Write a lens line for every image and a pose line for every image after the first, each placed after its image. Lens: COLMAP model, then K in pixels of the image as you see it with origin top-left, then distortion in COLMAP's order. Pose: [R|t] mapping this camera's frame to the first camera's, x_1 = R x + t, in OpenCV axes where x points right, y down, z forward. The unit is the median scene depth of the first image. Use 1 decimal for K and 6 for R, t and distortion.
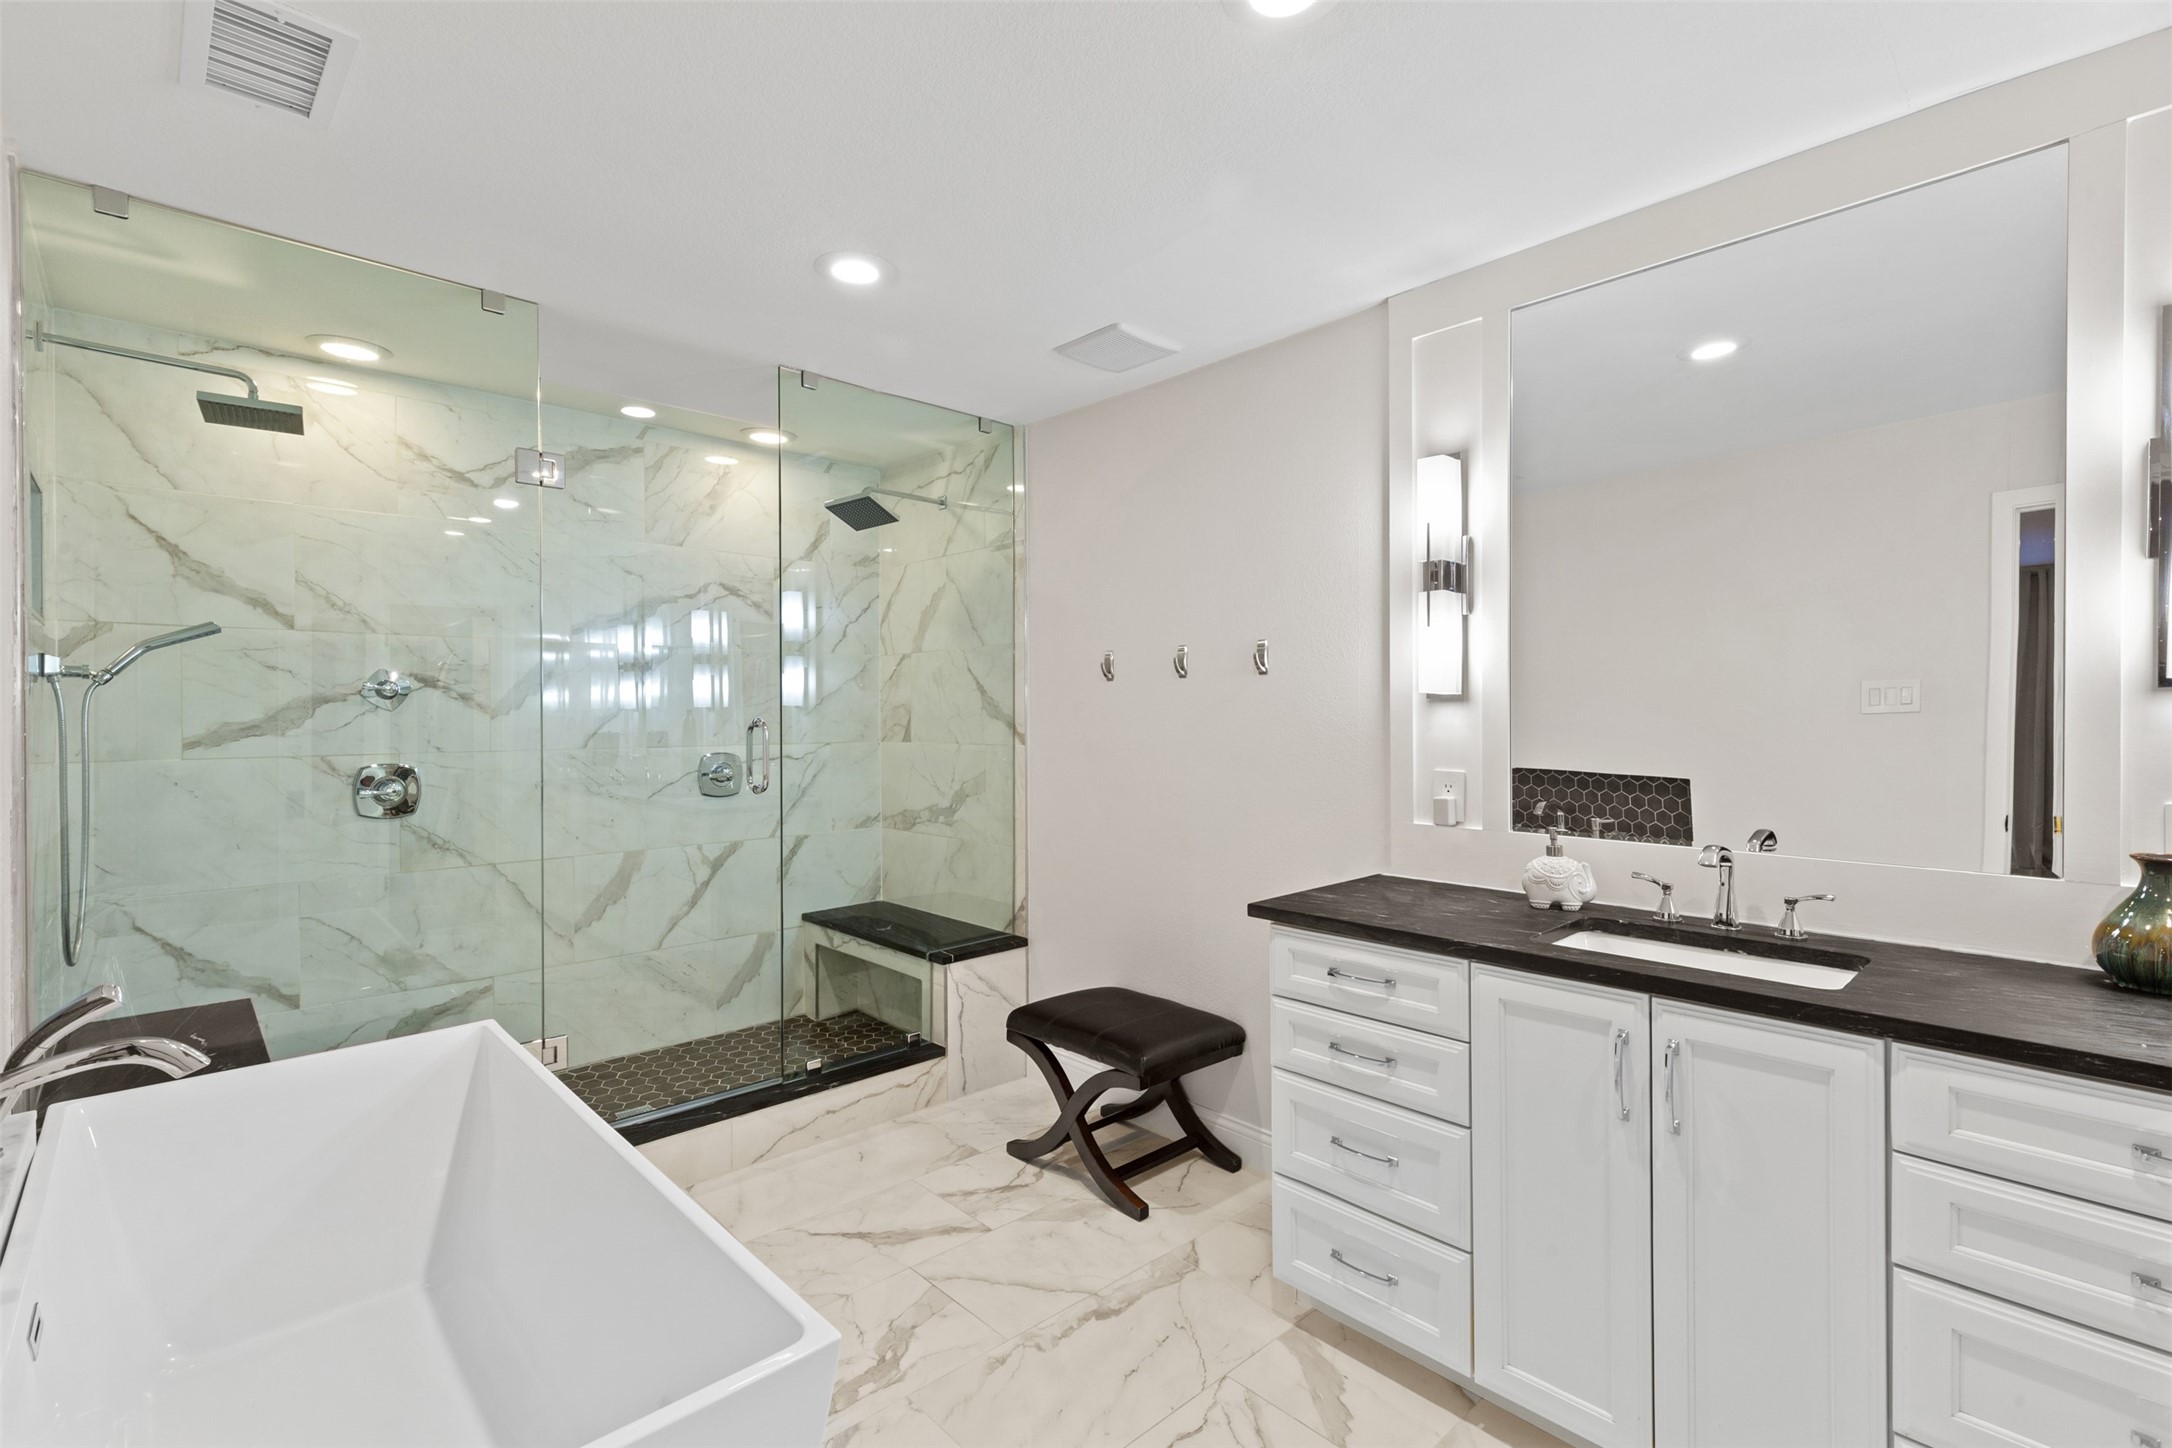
lens RADIAL K [[983.4, 0, 1080.6], [0, 983.4, 725.5], [0, 0, 1]] dist [0.007932, -0.000420]
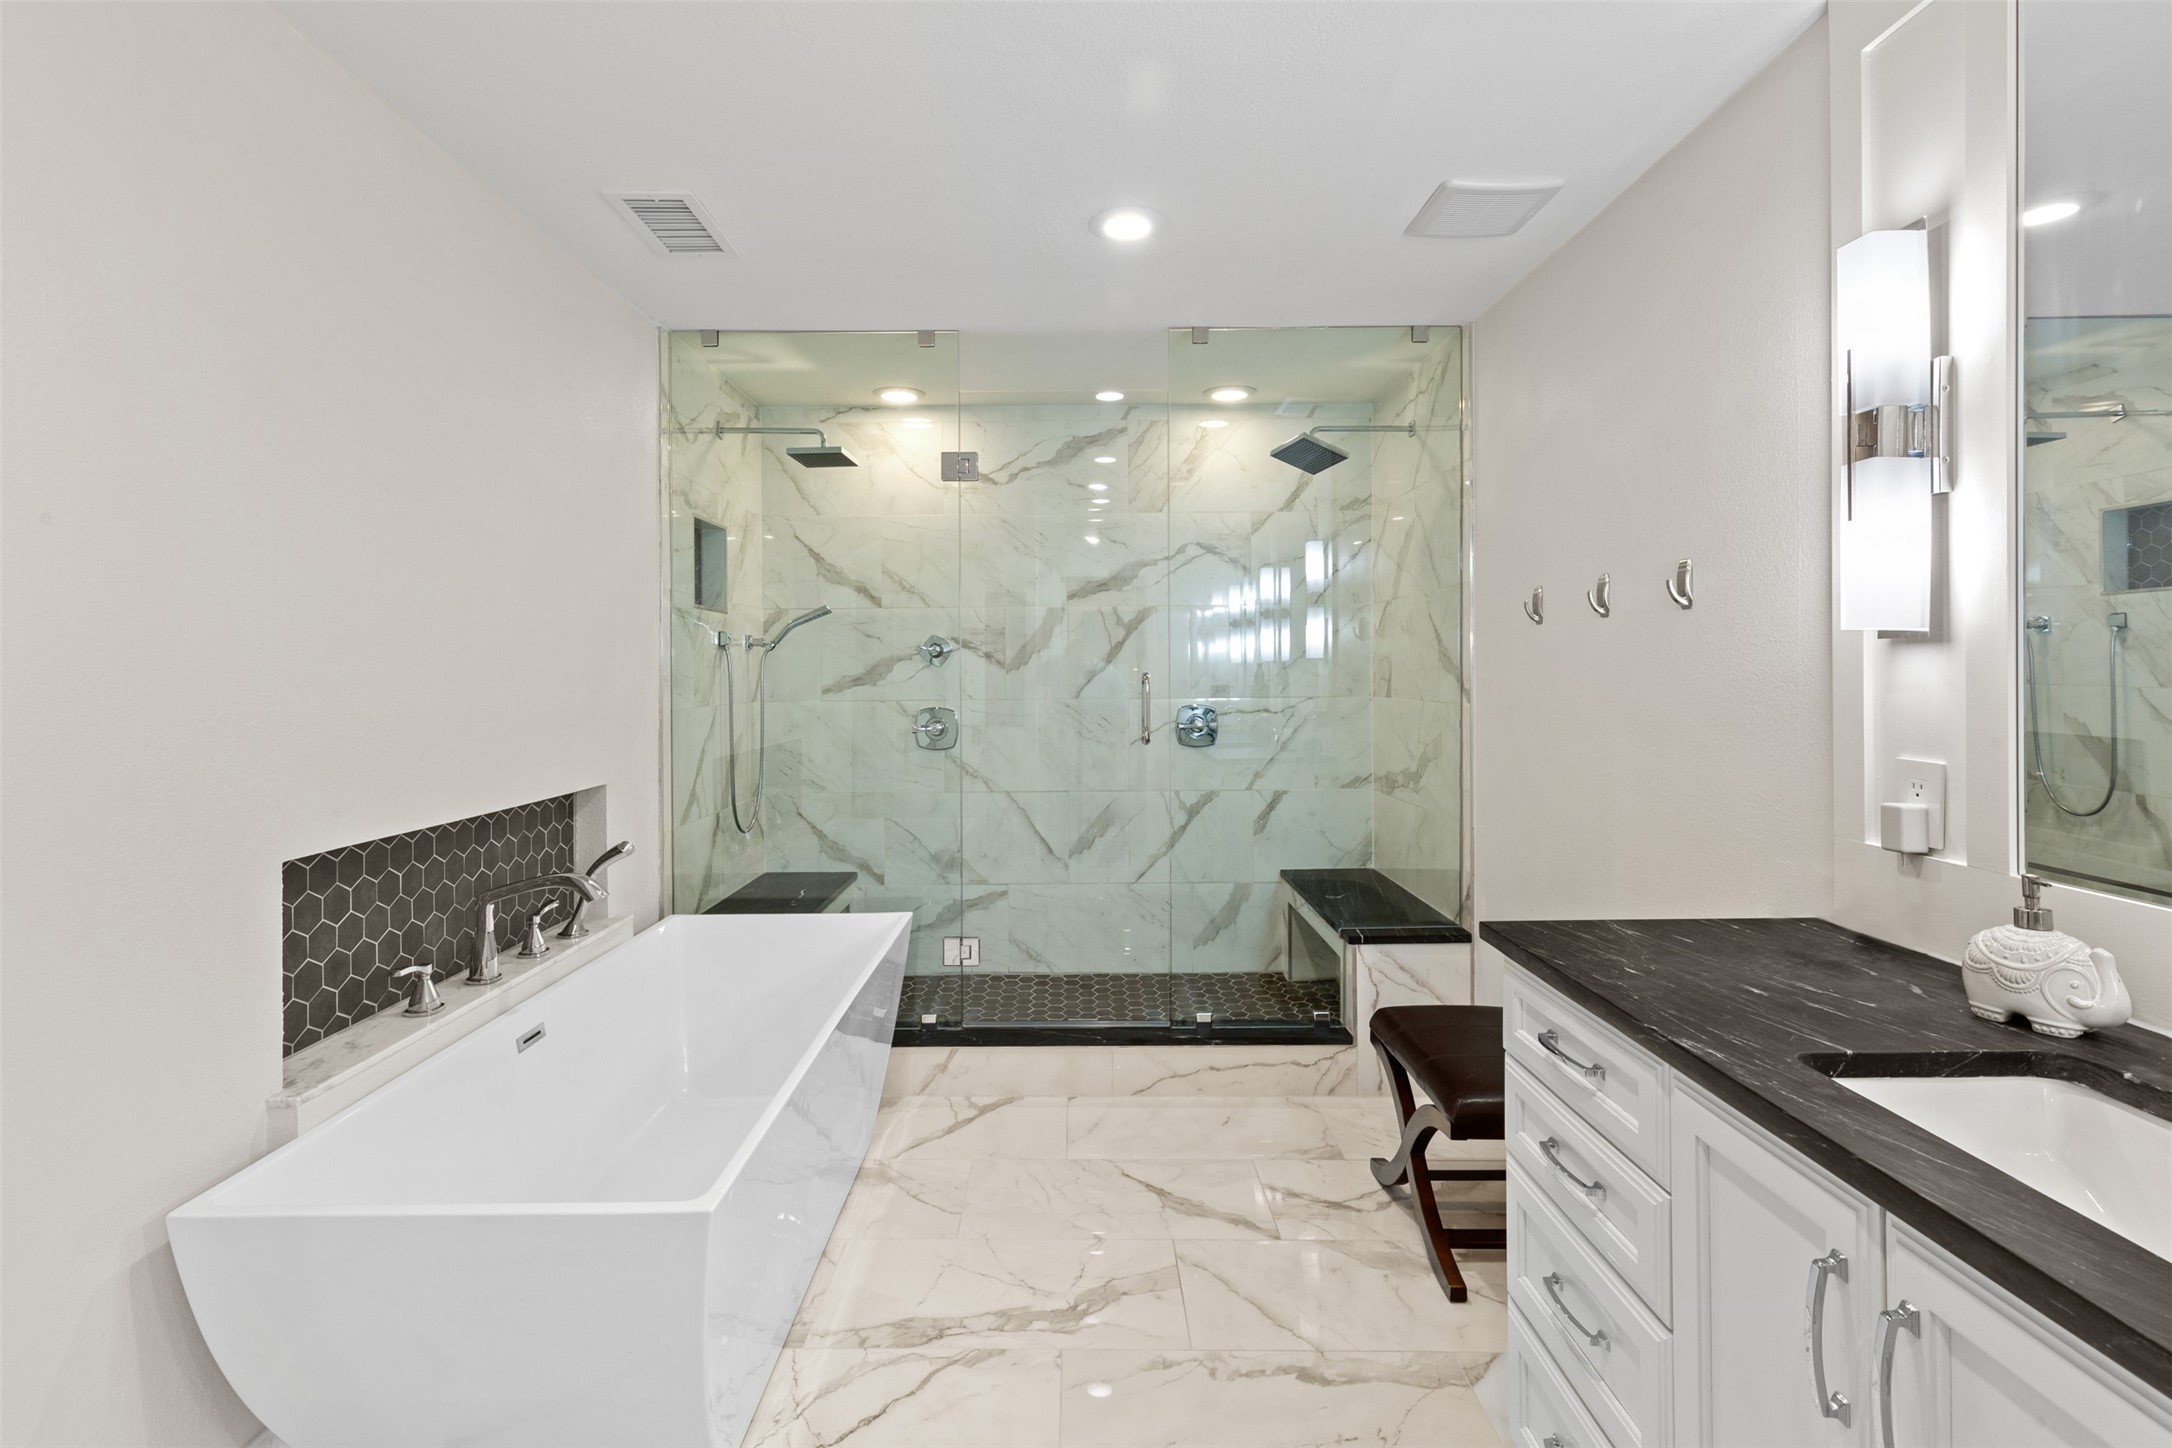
lens RADIAL K [[1000.4, 0, 1077.4], [0, 1000.4, 682.2], [0, 0, 1]] dist [0.004856, -0.000386]
pose [[0.726439, 0.005855, -0.687206, 0.324627], [-0.003016, 0.999981, 0.005332, -0.002056], [0.687224, -0.001800, 0.726443, 0.166426]]
